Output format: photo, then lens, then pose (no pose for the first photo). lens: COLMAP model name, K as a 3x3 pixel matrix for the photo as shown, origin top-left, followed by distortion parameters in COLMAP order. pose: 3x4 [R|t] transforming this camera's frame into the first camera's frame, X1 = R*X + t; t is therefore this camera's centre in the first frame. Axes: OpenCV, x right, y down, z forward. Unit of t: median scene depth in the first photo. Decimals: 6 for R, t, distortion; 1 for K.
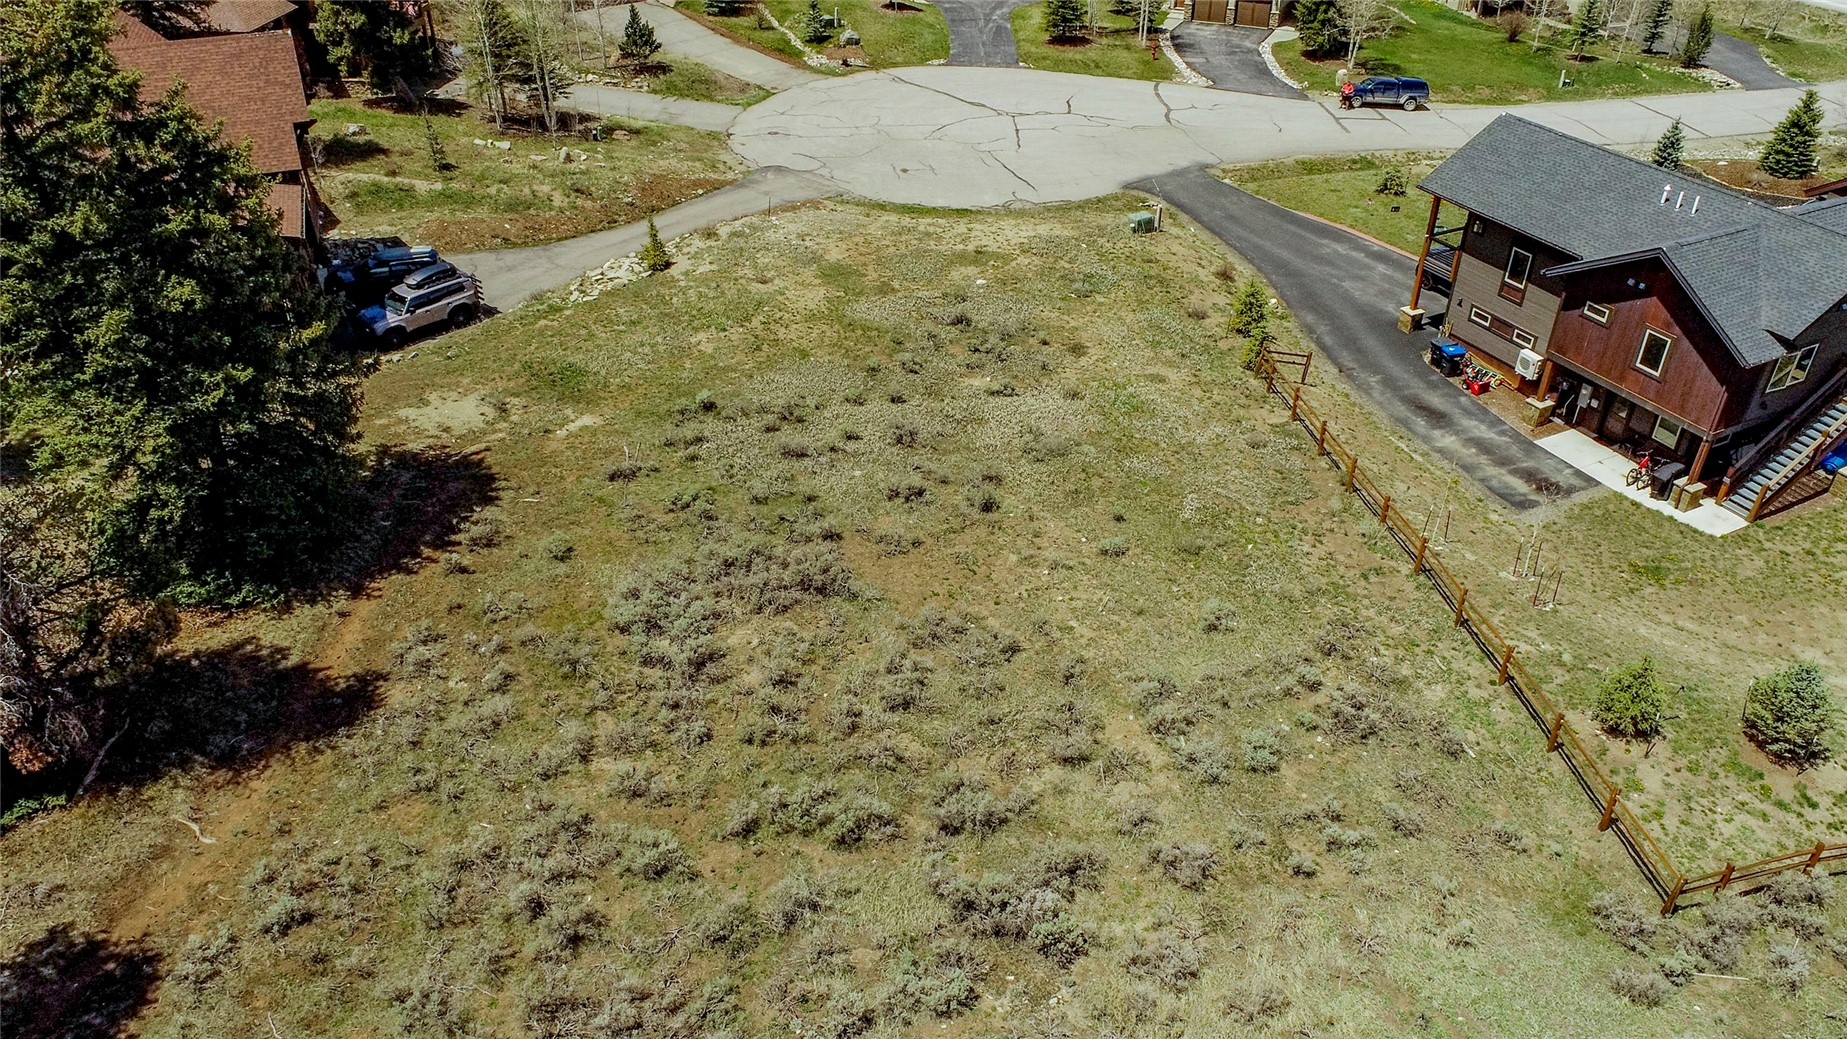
lens RADIAL K [[1297.8, 0, 920.1], [0, 1297.8, 532.2], [0, 0, 1]] dist [-0.012319, 0.005895]
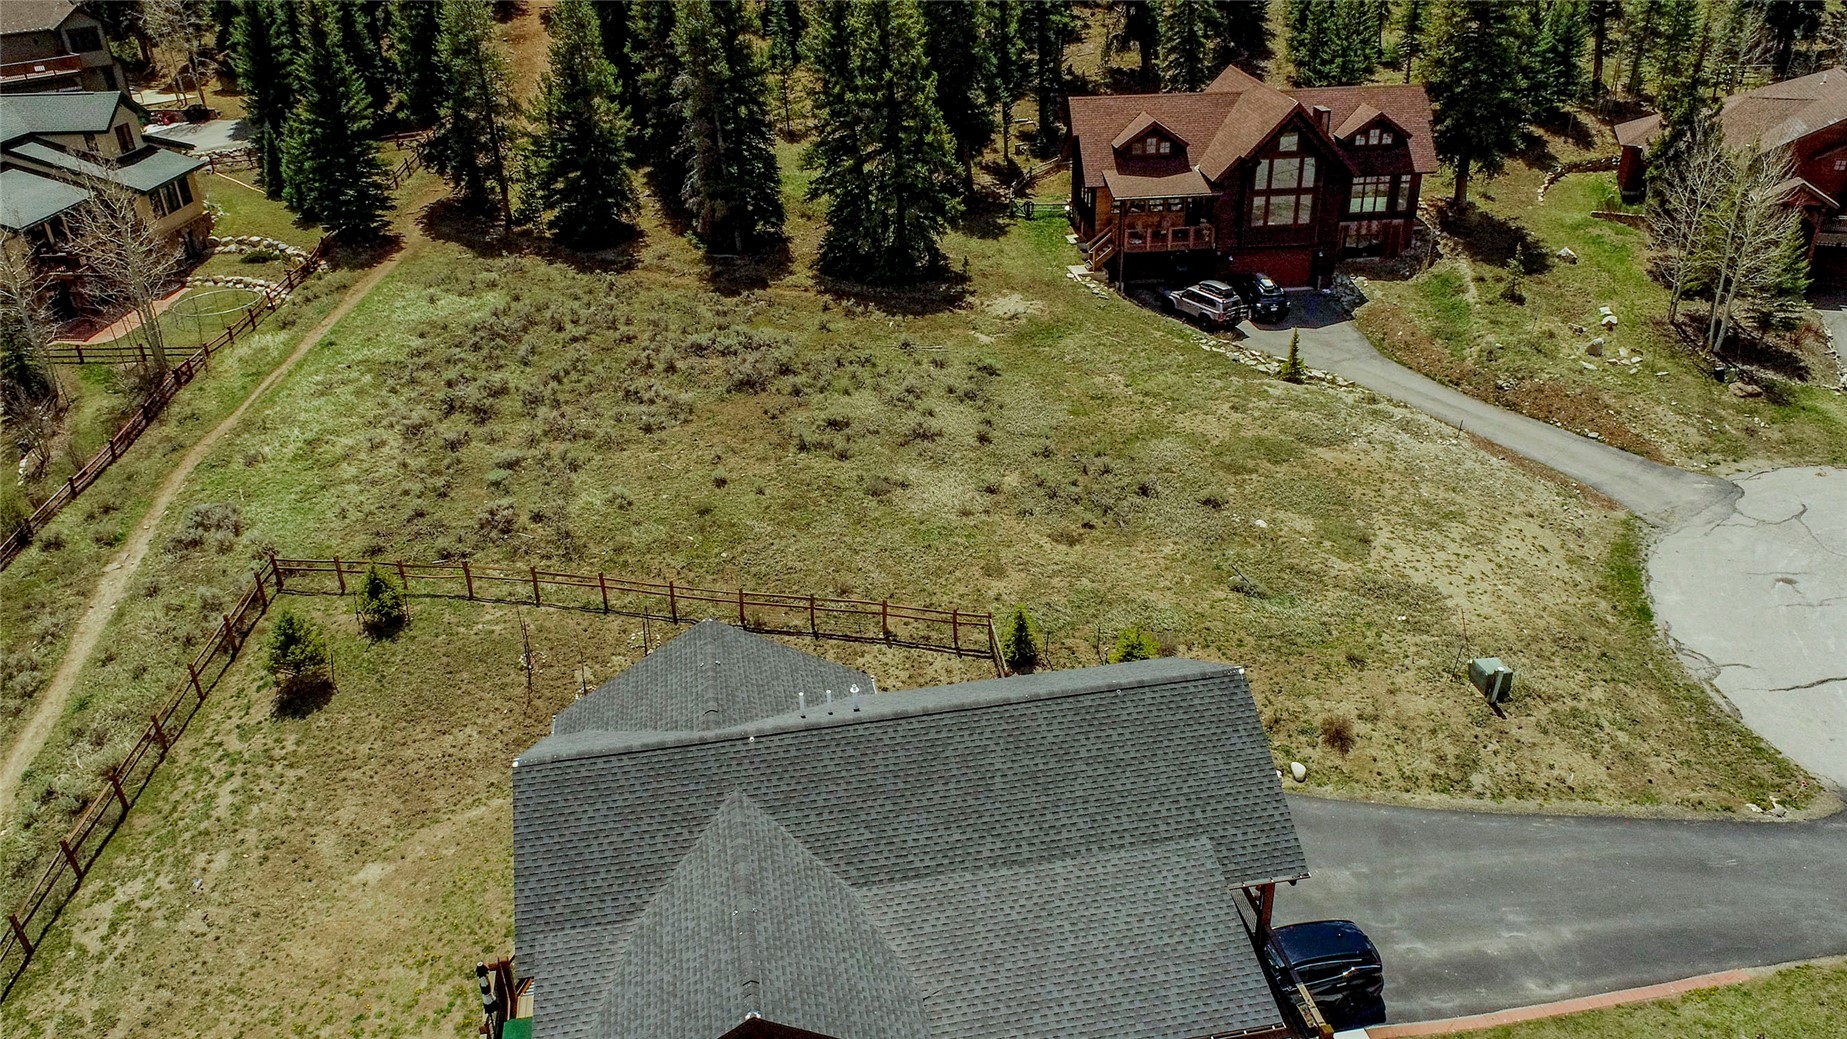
lens RADIAL K [[1297.8, 0, 922.2], [0, 1297.8, 515.1], [0, 0, 1]] dist [-0.012319, 0.005895]
pose [[-0.274446, 0.463023, -0.842786, 1.023476], [-0.529062, 0.659156, 0.534422, -0.654281], [0.802978, 0.592556, 0.064065, 0.891977]]
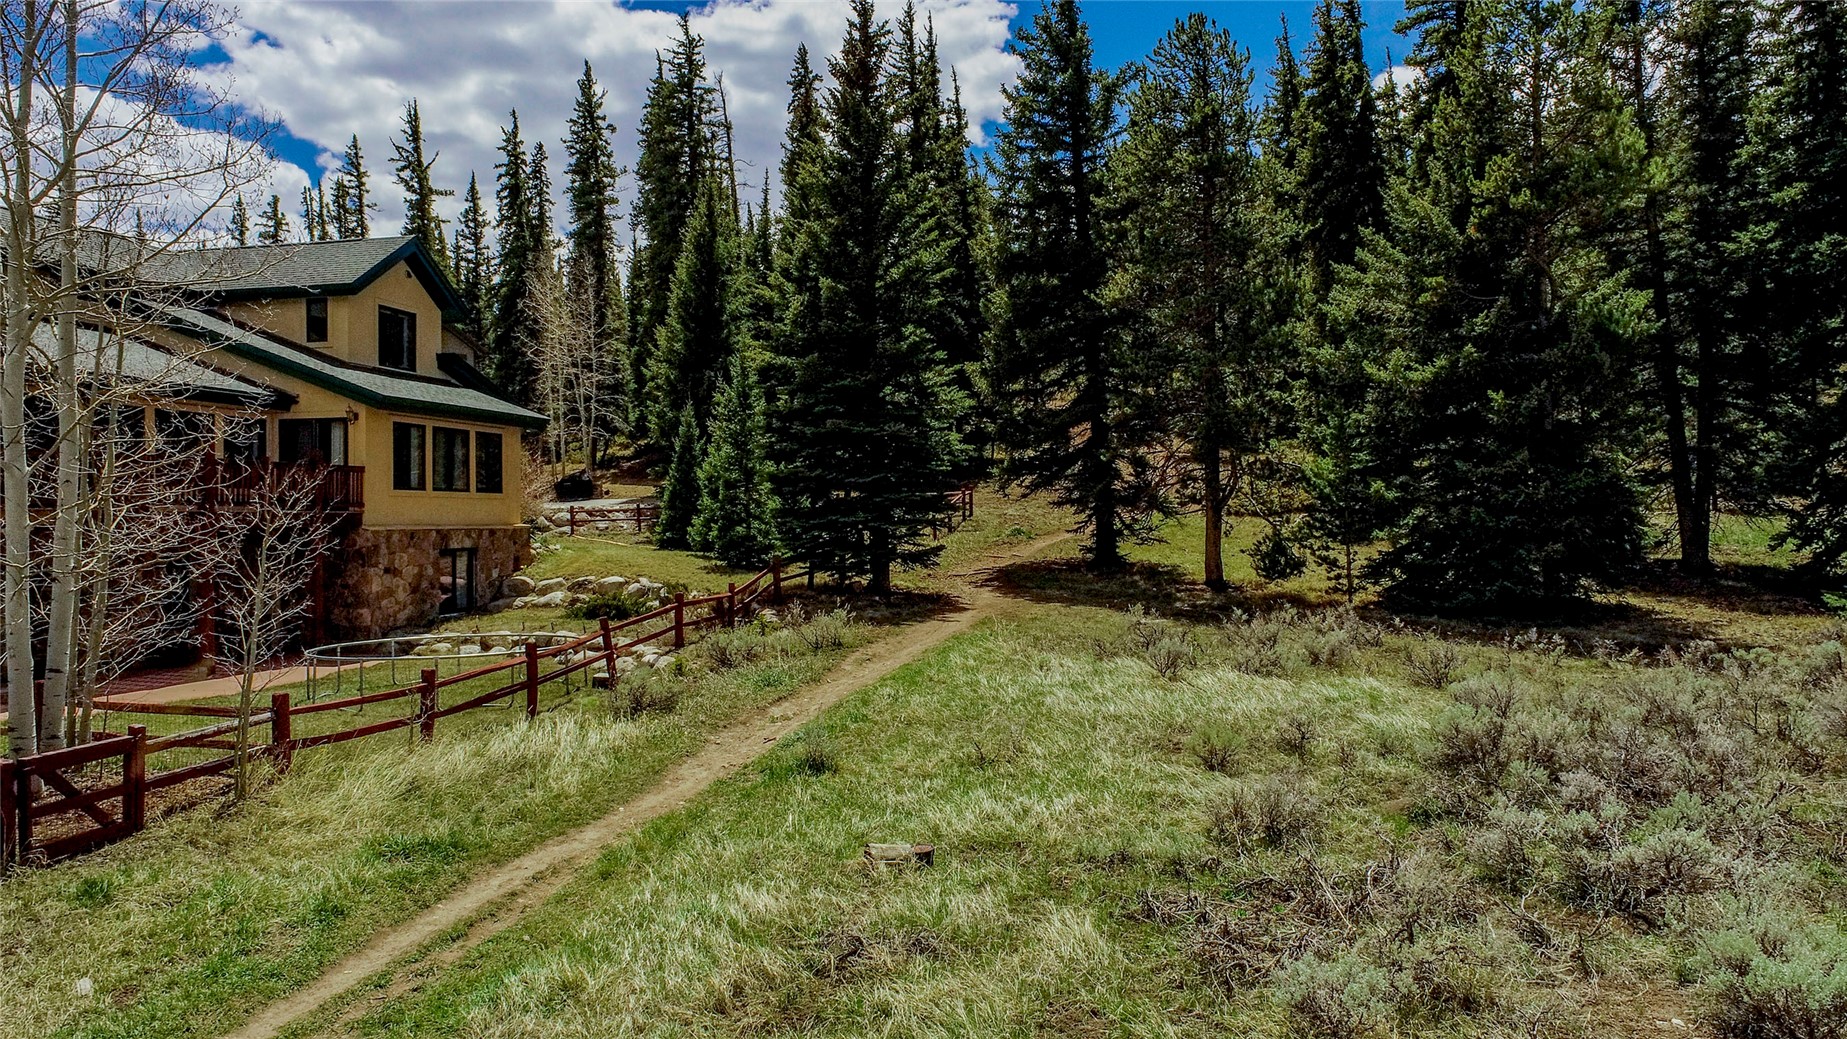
lens RADIAL K [[1297.8, 0, 911.5], [0, 1297.8, 513.5], [0, 0, 1]] dist [-0.012319, 0.005895]
pose [[-0.513746, 0.013382, -0.857838, 0.187884], [-0.478642, 0.825340, 0.299526, 0.153469], [0.712016, 0.564478, -0.417610, 0.471524]]
